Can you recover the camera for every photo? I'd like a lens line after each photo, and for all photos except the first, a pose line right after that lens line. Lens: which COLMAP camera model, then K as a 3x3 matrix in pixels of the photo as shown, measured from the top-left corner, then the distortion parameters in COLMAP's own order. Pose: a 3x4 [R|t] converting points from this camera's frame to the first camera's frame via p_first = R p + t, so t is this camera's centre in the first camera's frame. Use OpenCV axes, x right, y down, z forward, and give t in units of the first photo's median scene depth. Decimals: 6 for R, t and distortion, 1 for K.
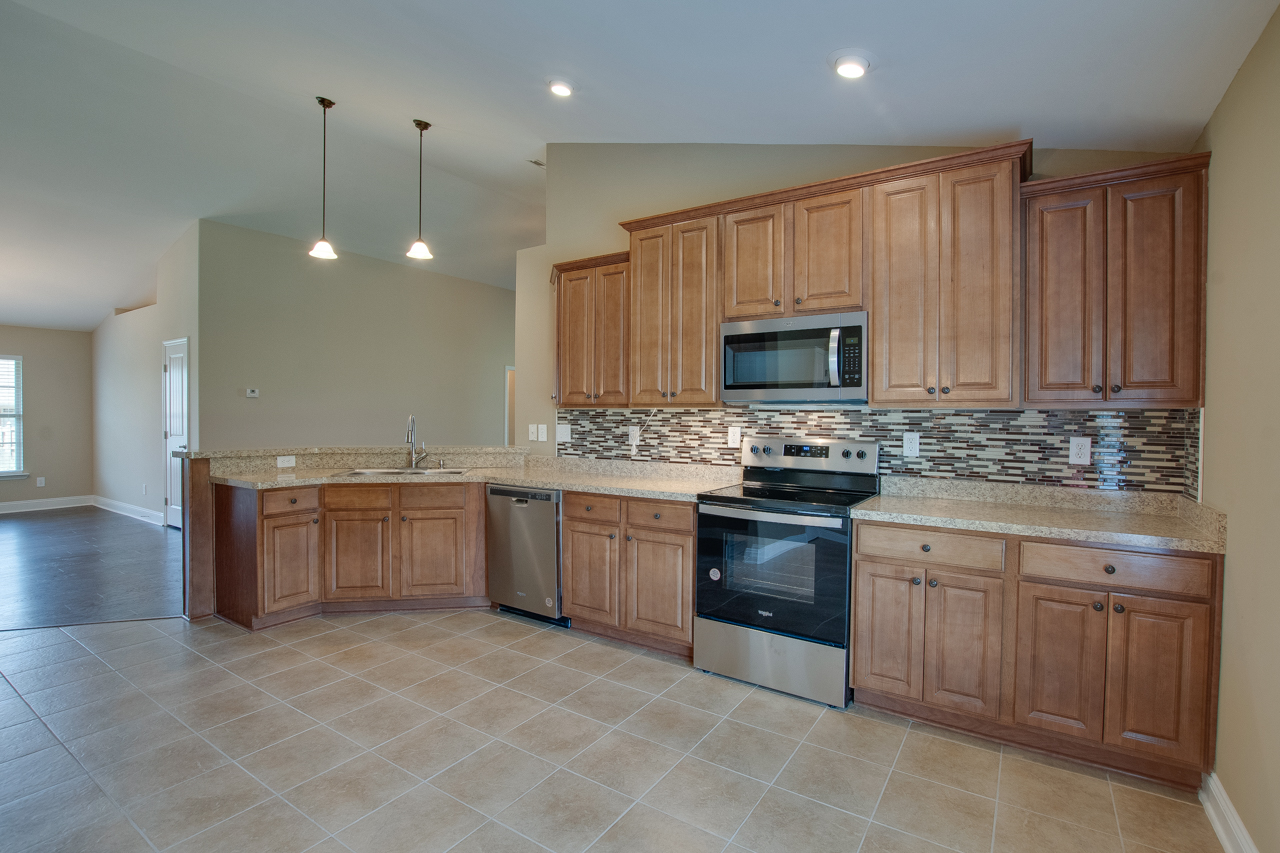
lens RADIAL K [[586.0, 0, 640.0], [0, 586.0, 426.5], [0, 0, 1]] dist [-0.001794, -0.000312]
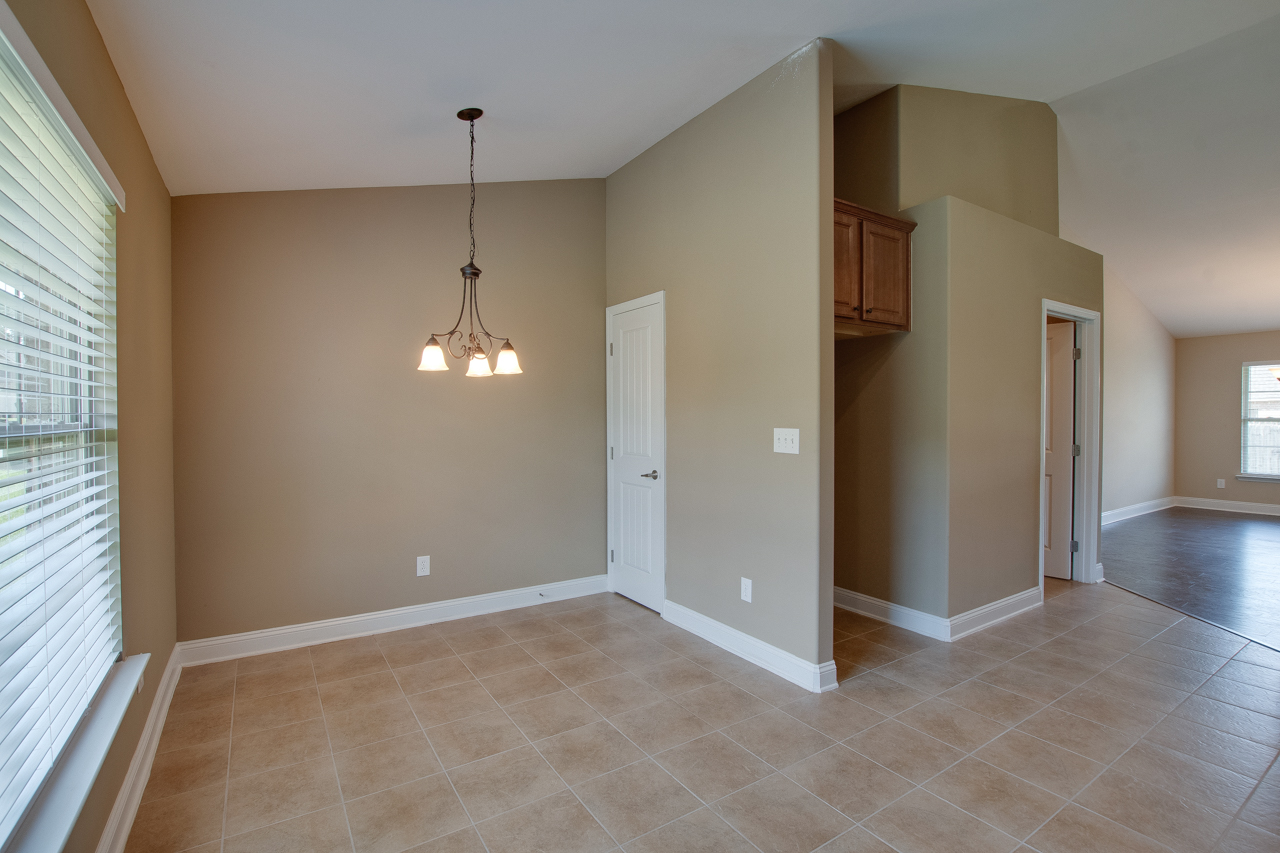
lens RADIAL K [[586.0, 0, 640.0], [0, 586.0, 426.5], [0, 0, 1]] dist [-0.001794, -0.000312]
pose [[-0.395849, 0.000738, -0.918315, 0.566086], [-0.012475, 0.999903, 0.006181, -0.000731], [0.918231, 0.013903, -0.395802, 0.725532]]
